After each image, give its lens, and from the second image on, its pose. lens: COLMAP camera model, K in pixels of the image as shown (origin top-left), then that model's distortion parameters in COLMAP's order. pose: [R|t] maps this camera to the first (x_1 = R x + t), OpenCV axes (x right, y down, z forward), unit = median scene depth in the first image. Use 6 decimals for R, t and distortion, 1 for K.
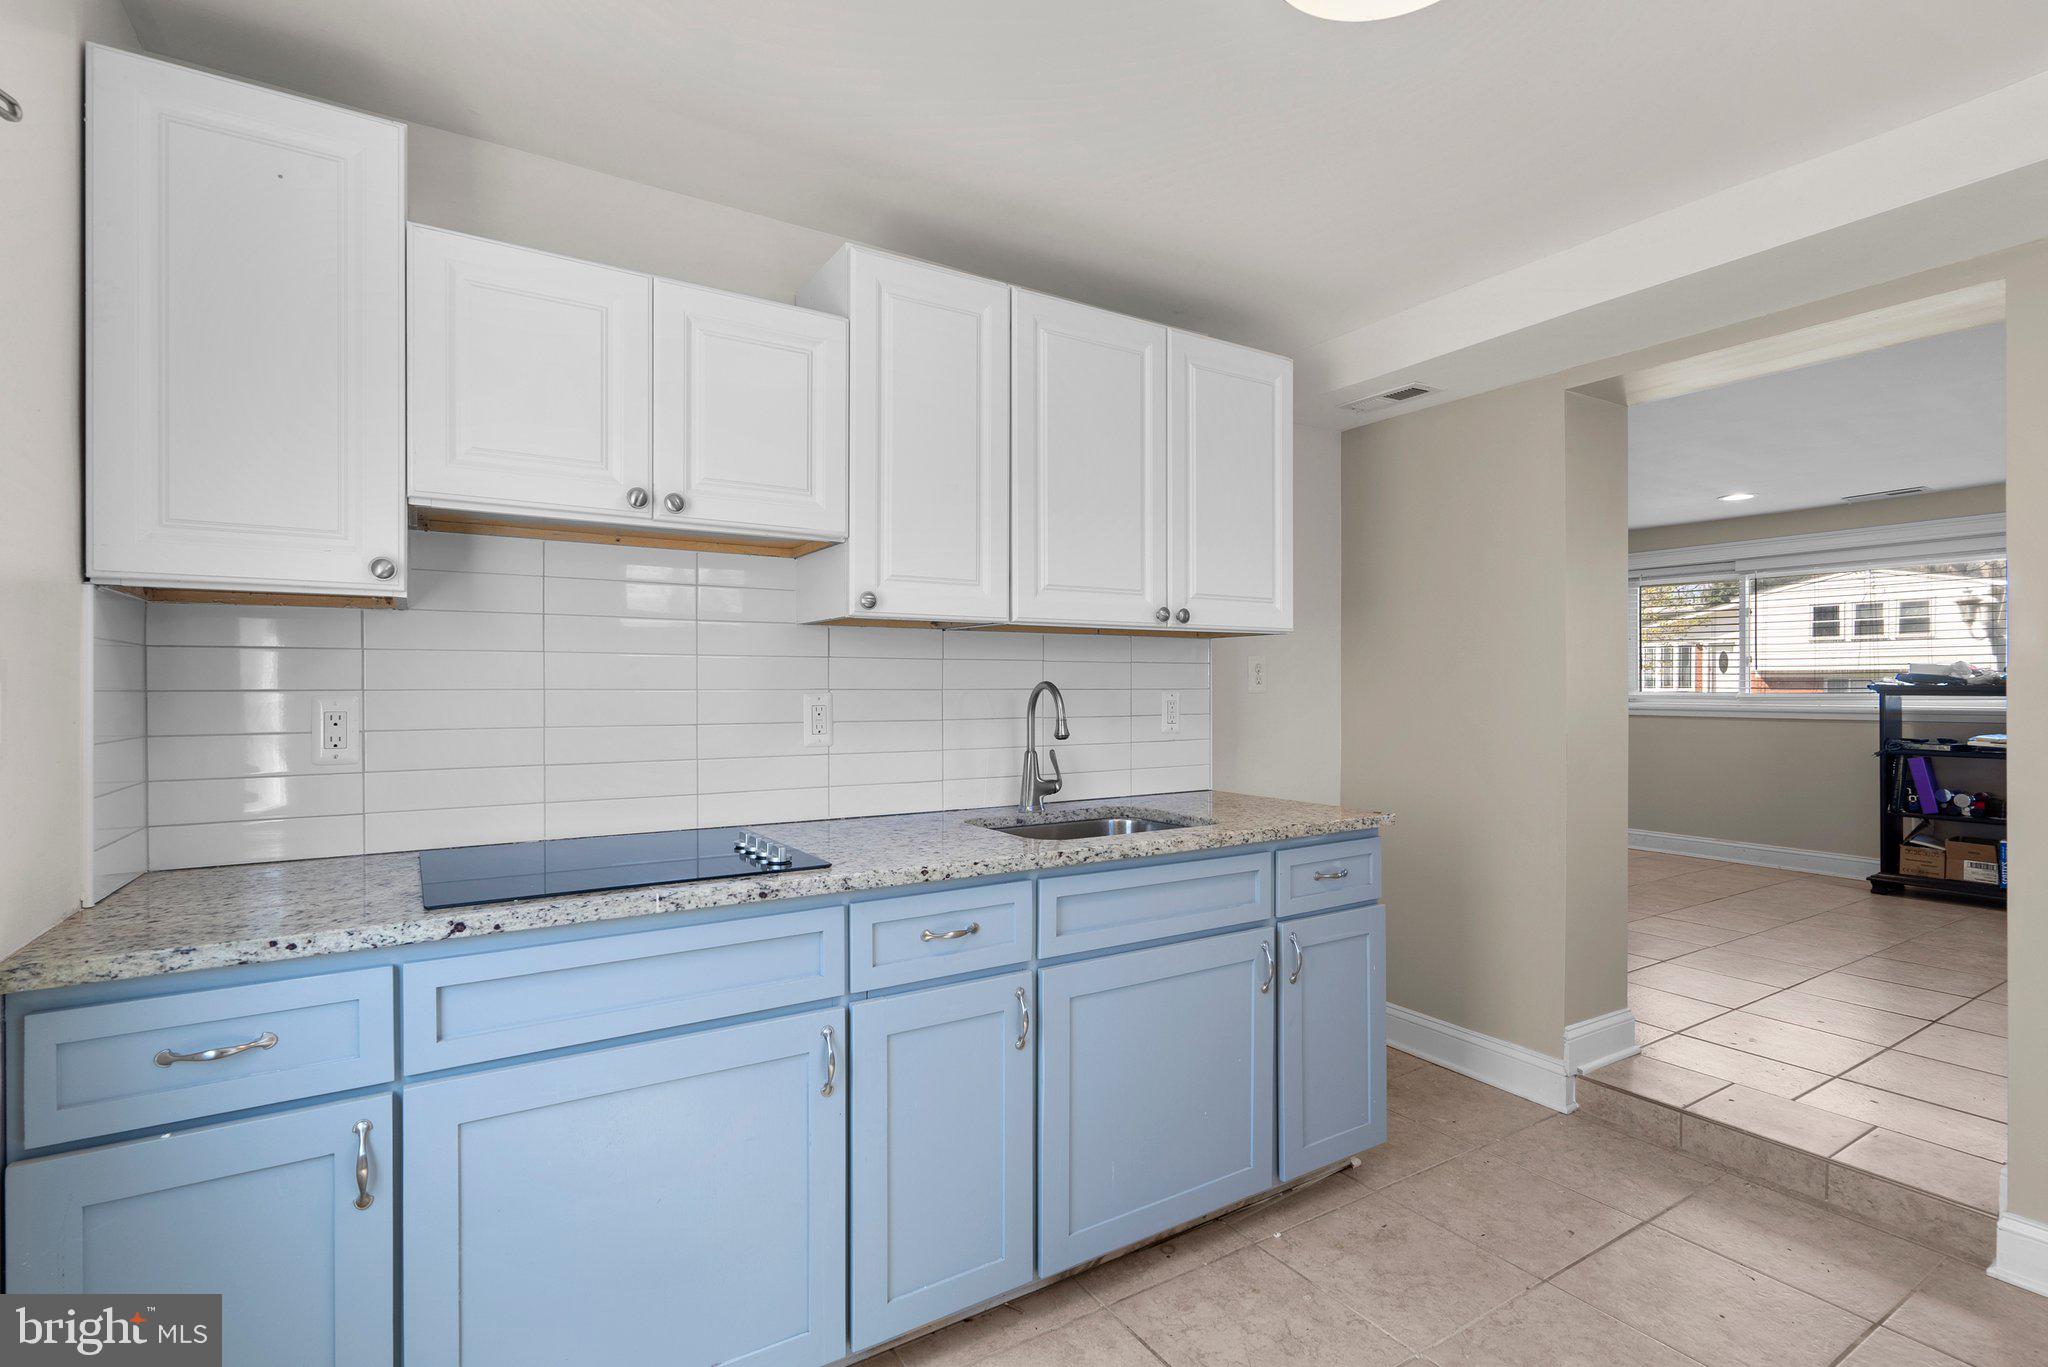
lens RADIAL K [[945.8, 0, 1019.6], [0, 945.8, 696.4], [0, 0, 1]] dist [-0.006997, 0.002601]
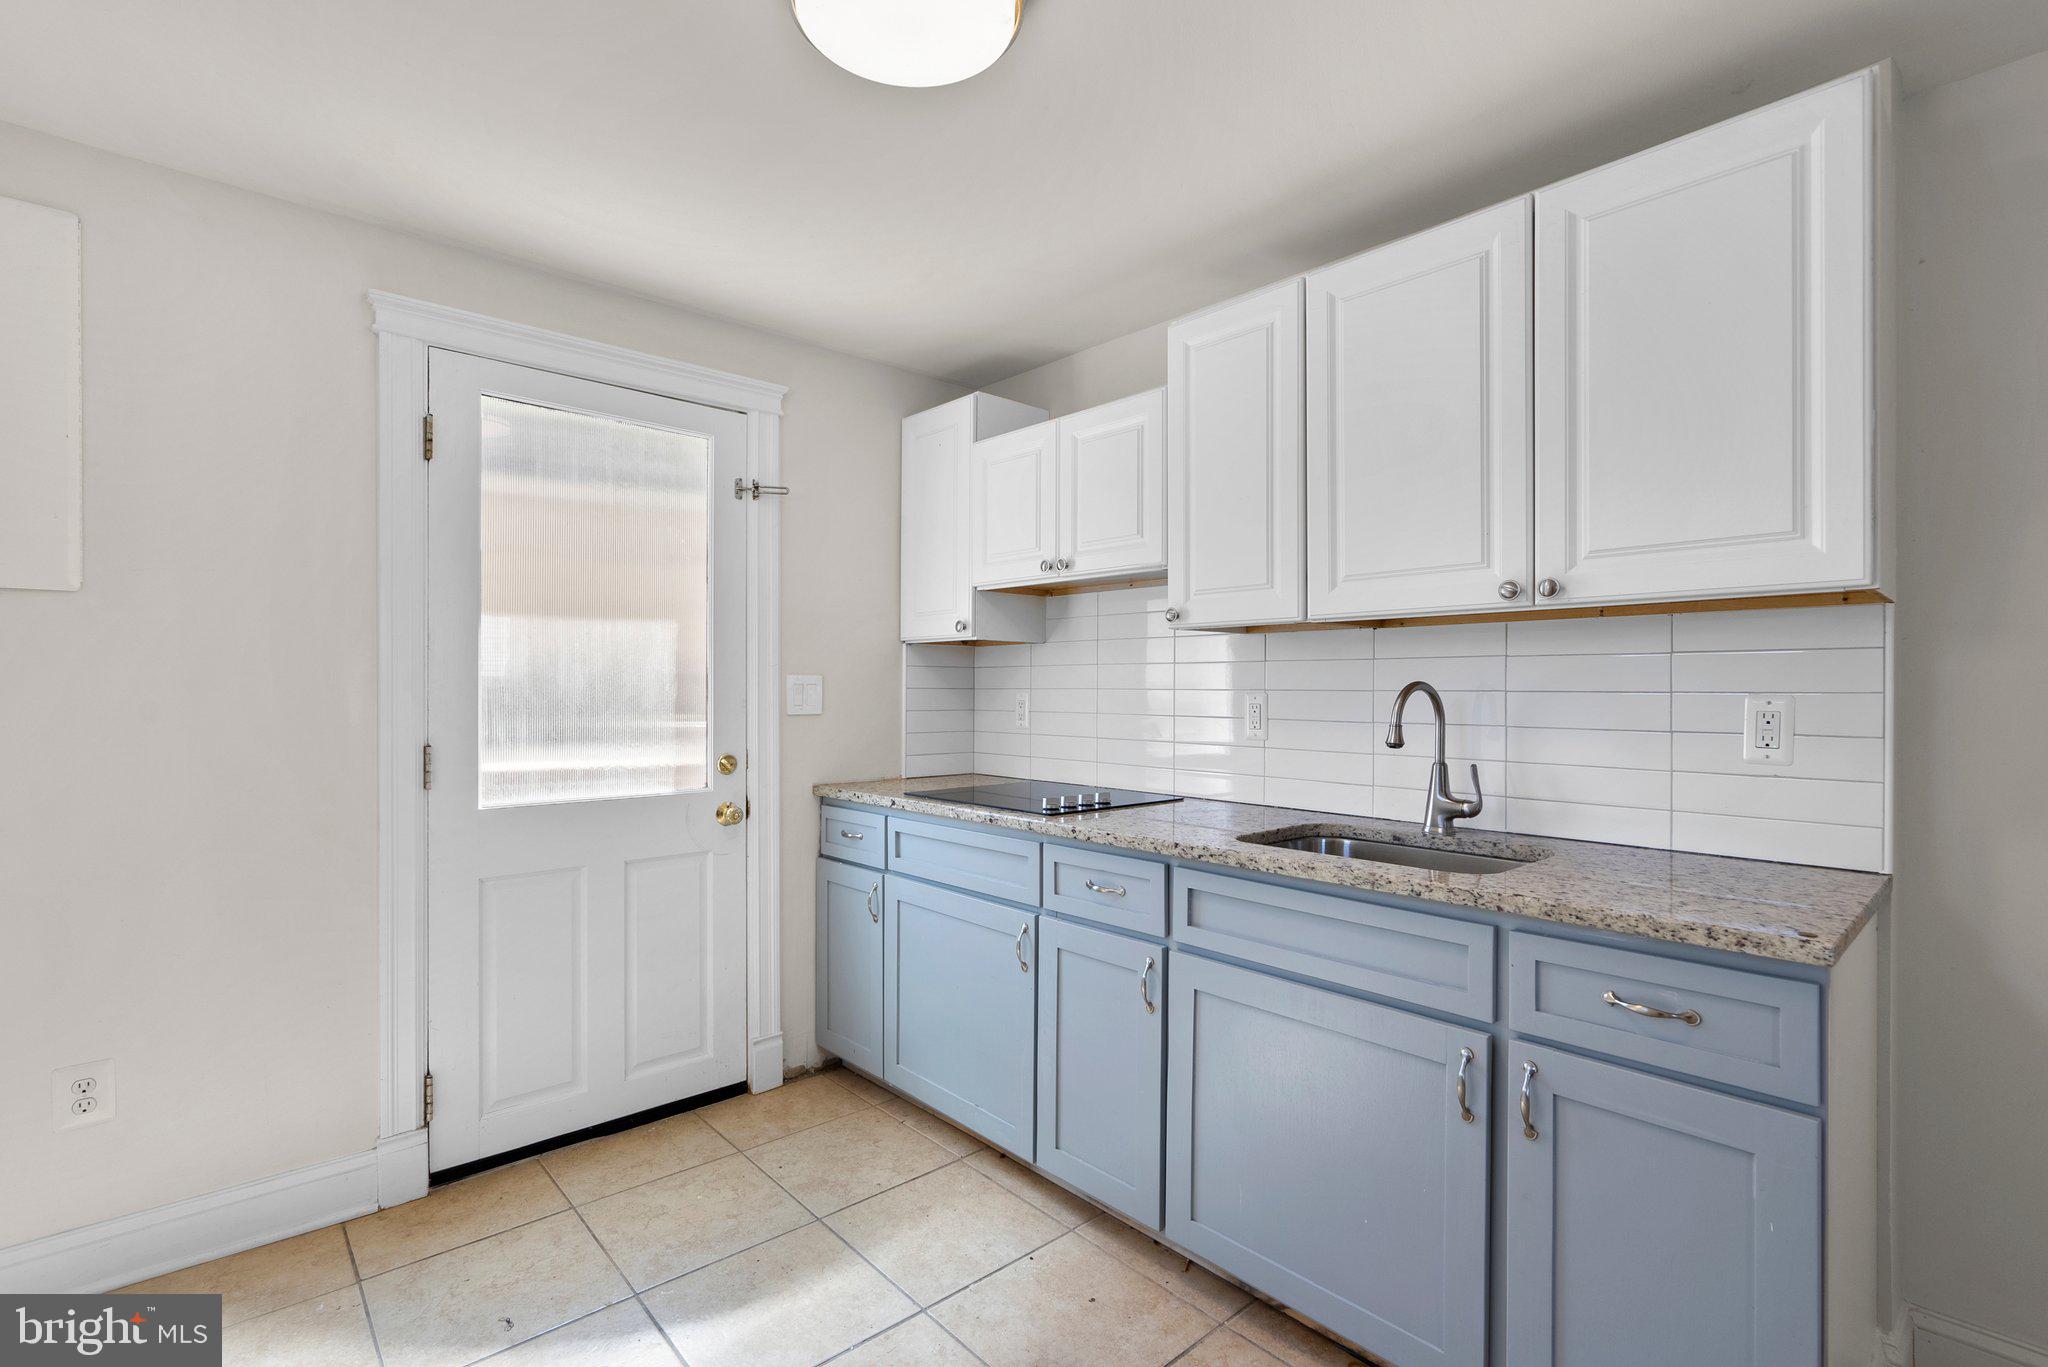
lens RADIAL K [[945.8, 0, 1012.3], [0, 945.8, 679.2], [0, 0, 1]] dist [-0.006997, 0.002601]
pose [[0.169846, -0.005650, -0.985454, 0.944127], [-0.010001, 0.999922, -0.007457, -0.008509], [0.985420, 0.011122, 0.169776, 0.569277]]
